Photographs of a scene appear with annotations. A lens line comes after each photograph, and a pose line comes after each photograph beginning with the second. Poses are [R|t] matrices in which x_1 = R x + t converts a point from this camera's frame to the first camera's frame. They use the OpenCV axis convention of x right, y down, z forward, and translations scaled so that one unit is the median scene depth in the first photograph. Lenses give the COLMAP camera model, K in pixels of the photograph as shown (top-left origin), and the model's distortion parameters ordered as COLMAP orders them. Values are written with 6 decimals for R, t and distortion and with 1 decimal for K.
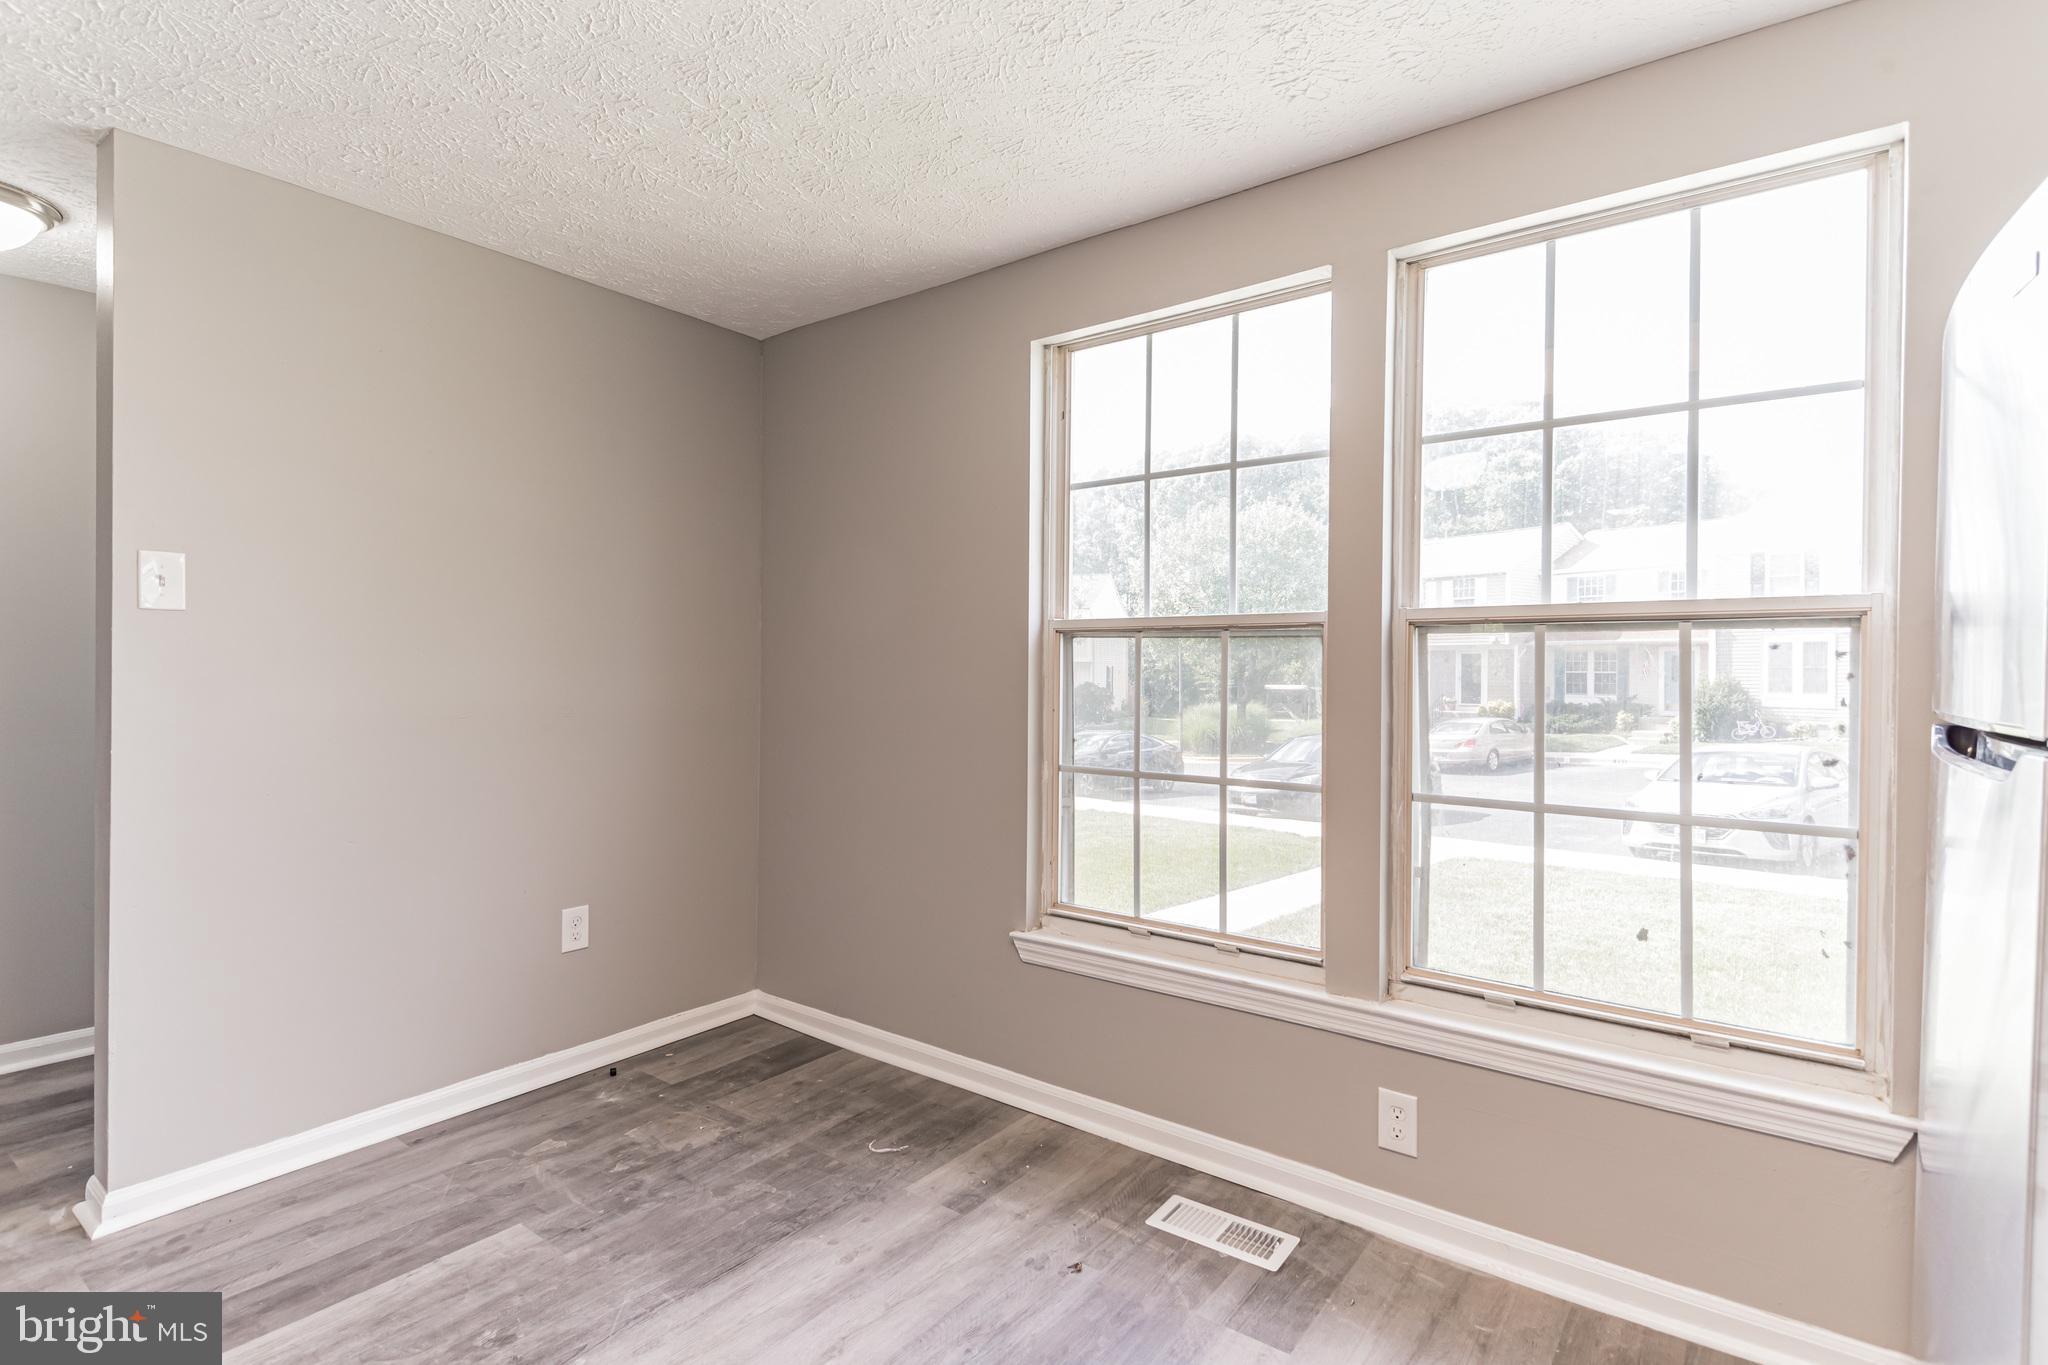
lens RADIAL K [[1011.8, 0, 1024.0], [0, 1011.8, 682.5], [0, 0, 1]] dist [0.036902, -0.000023]
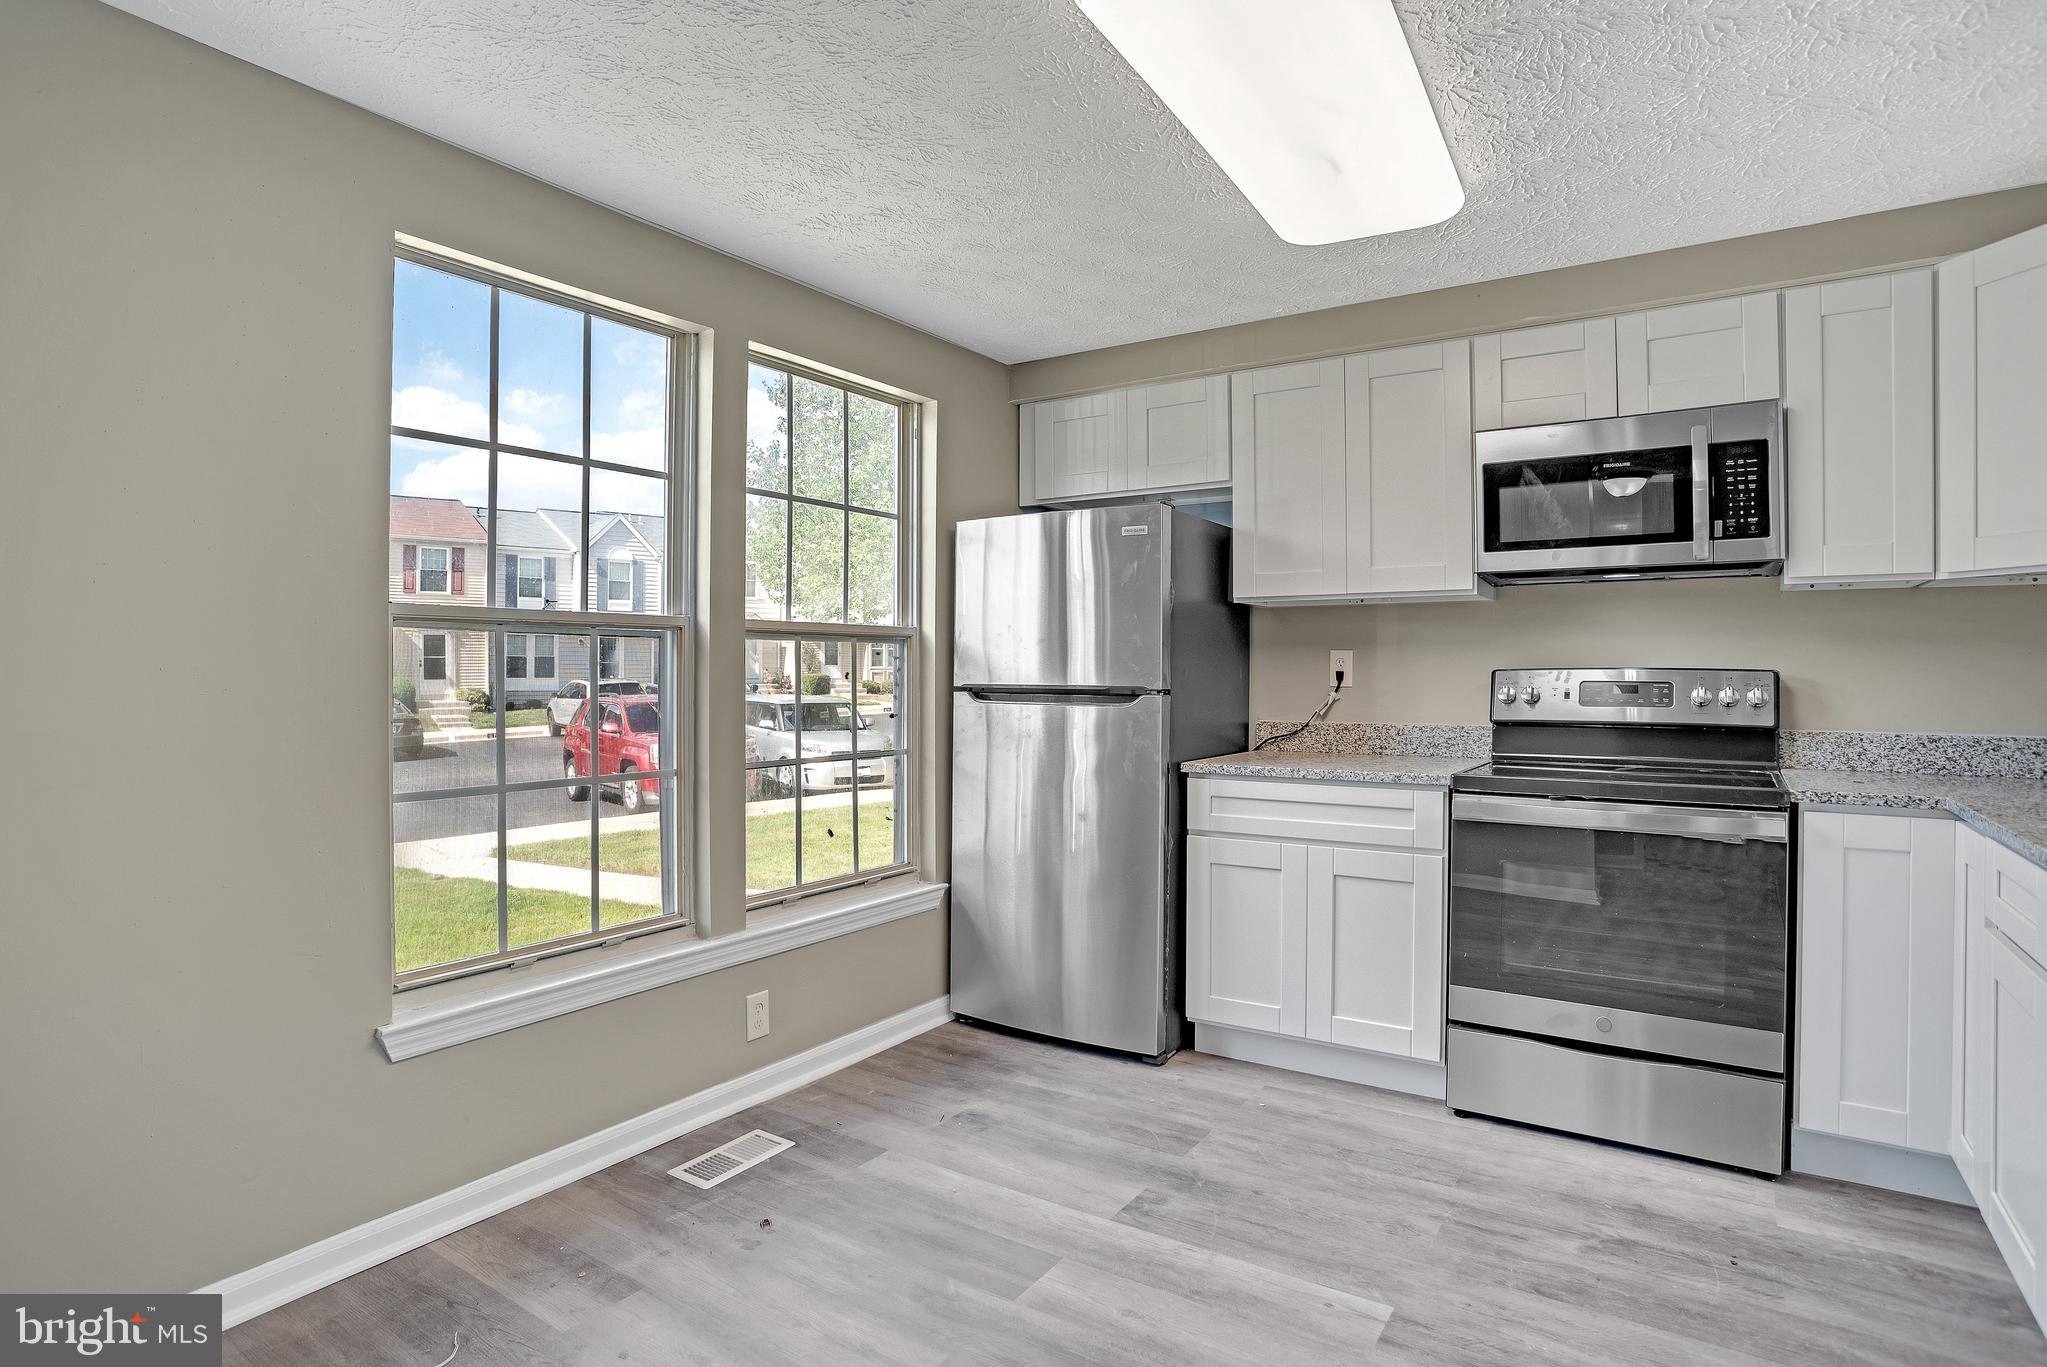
lens RADIAL K [[1040.0, 0, 1023.5], [0, 1040.0, 683.5], [0, 0, 1]] dist [-0.032096, 0.000389]
pose [[-0.037714, -0.019712, 0.999094, -0.949353], [0.009065, 0.999758, 0.020067, -0.016169], [-0.999247, 0.009813, -0.037526, 0.702826]]
